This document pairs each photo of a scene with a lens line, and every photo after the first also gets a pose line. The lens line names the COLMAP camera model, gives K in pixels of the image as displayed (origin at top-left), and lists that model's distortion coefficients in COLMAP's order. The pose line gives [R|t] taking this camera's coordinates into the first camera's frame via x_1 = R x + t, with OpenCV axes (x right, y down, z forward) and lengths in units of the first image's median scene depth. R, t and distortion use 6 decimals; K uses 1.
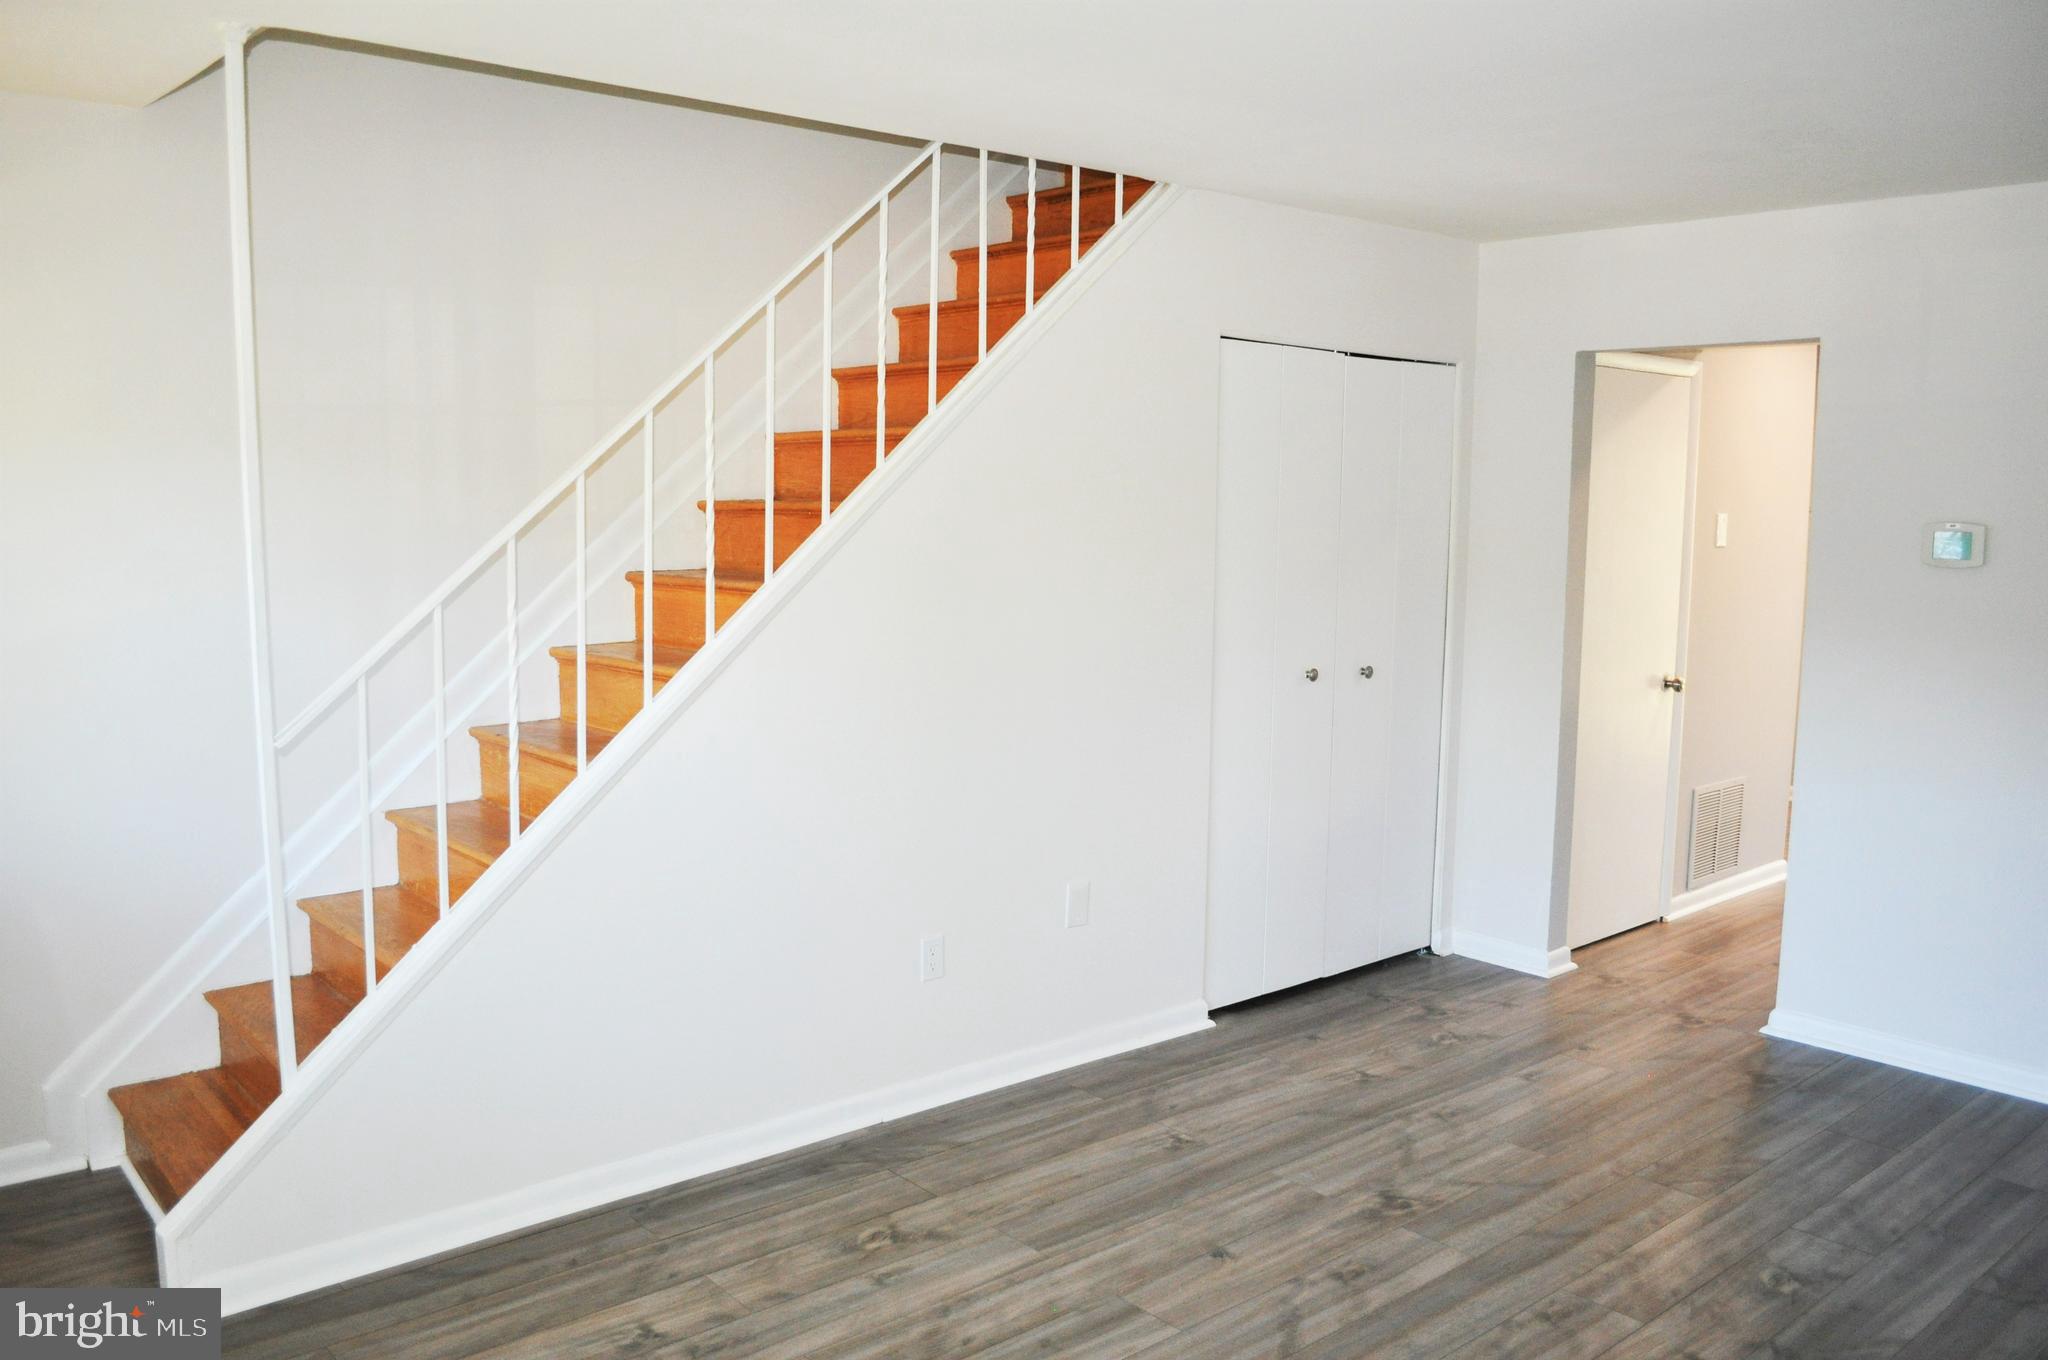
lens RADIAL K [[1644.9, 0, 1025.9], [0, 1644.9, 646.2], [0, 0, 1]] dist [-0.064694, -0.002755]
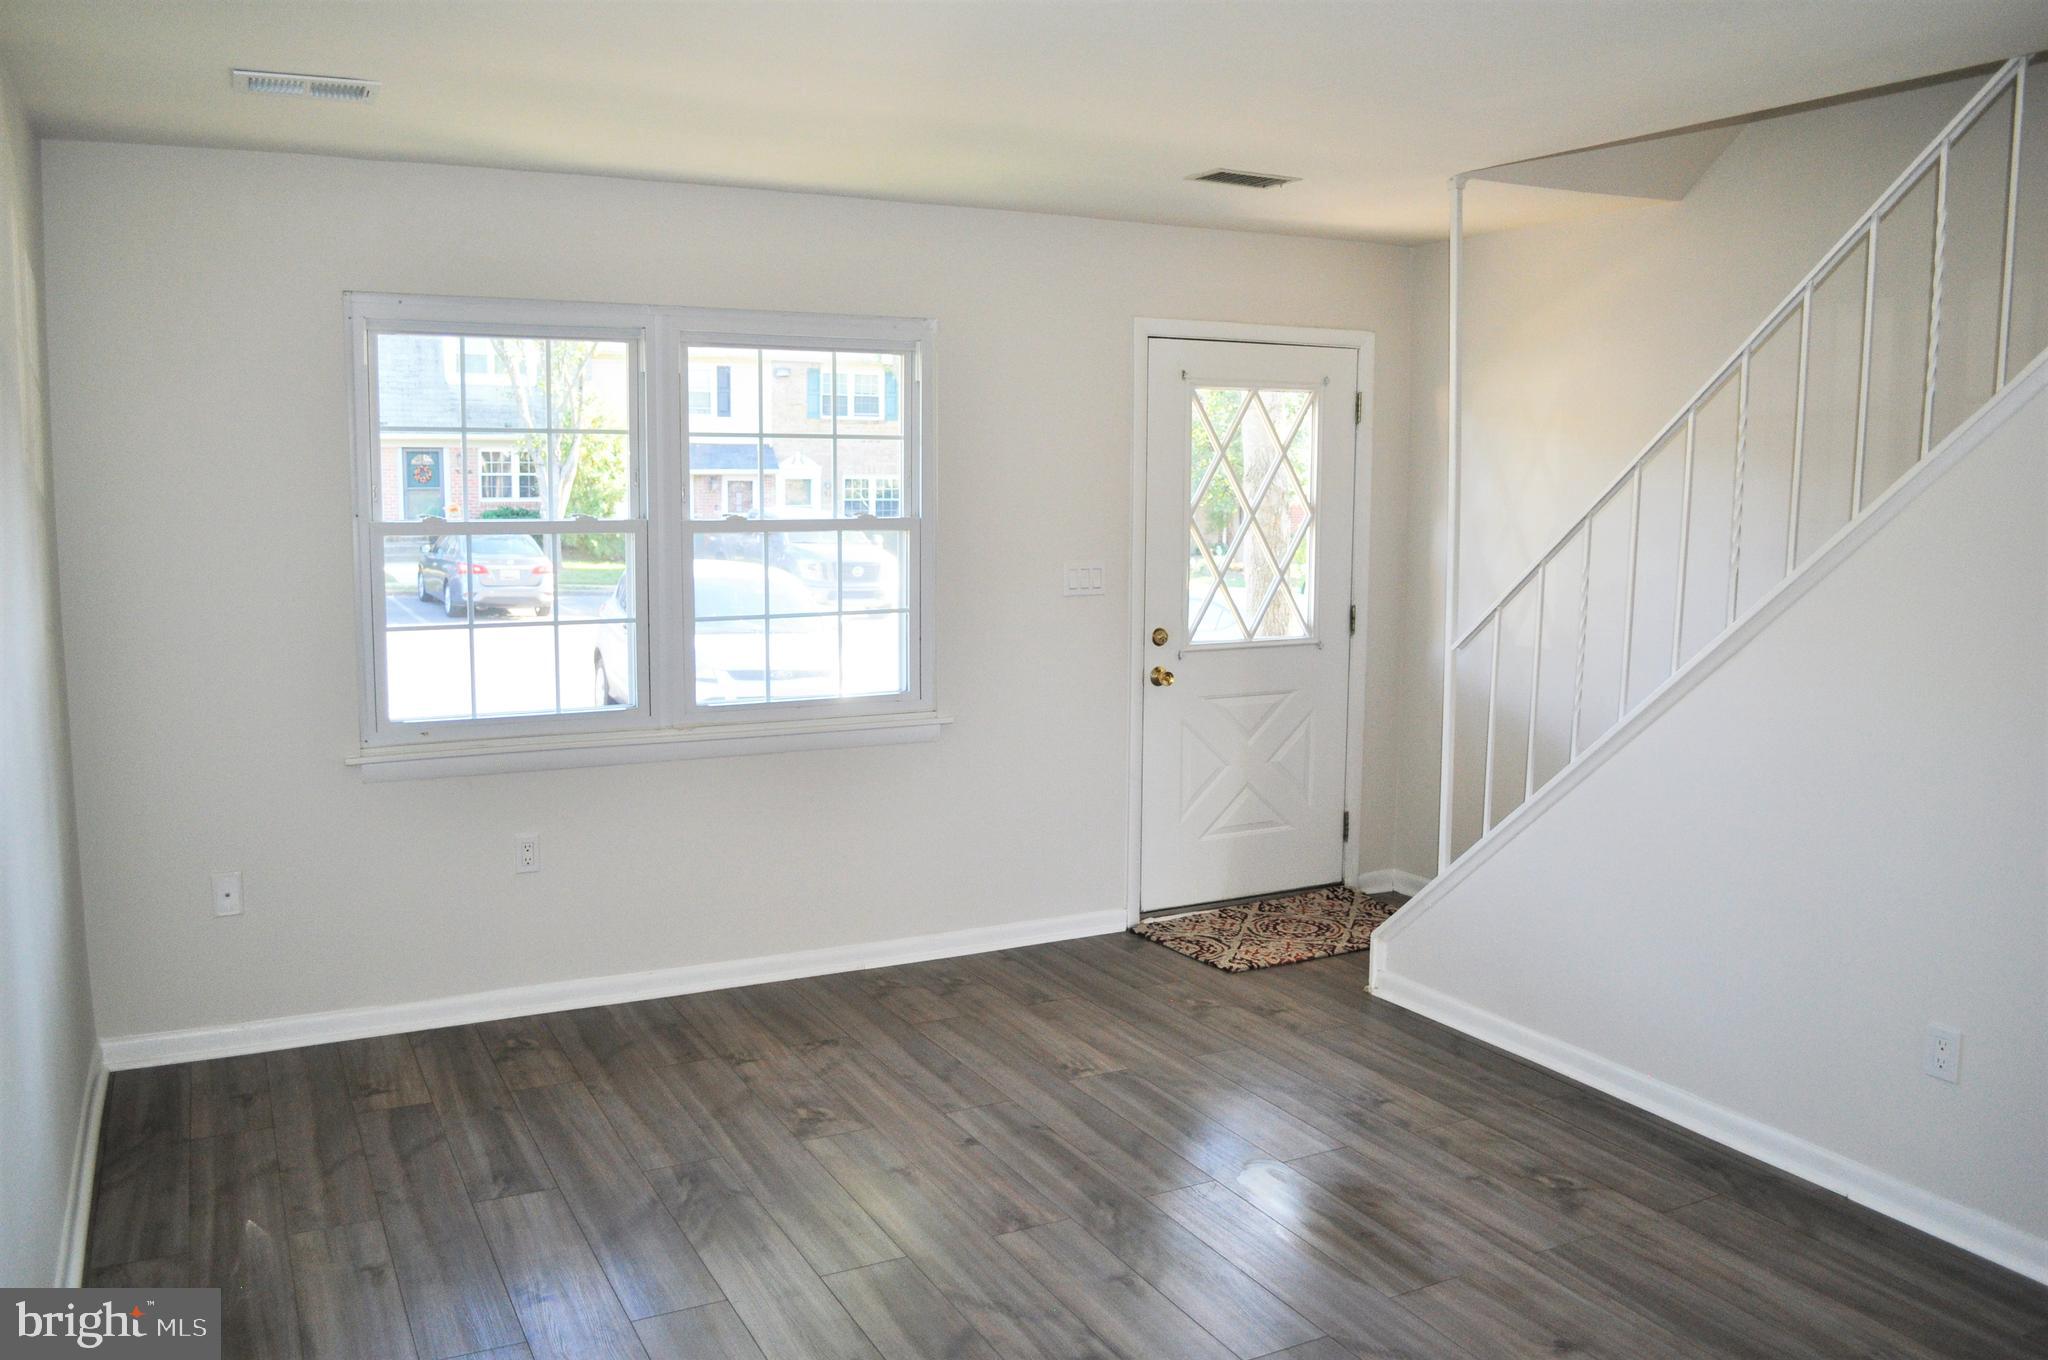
lens RADIAL K [[1624.3, 0, 1024.0], [0, 1624.3, 680.0], [0, 0, 1]] dist [-0.063215, 0.003405]
pose [[-0.239023, 0.109611, -0.964807, 0.988588], [-0.105108, 0.984849, 0.137927, -0.071243], [0.965308, 0.134377, -0.223881, 0.866421]]
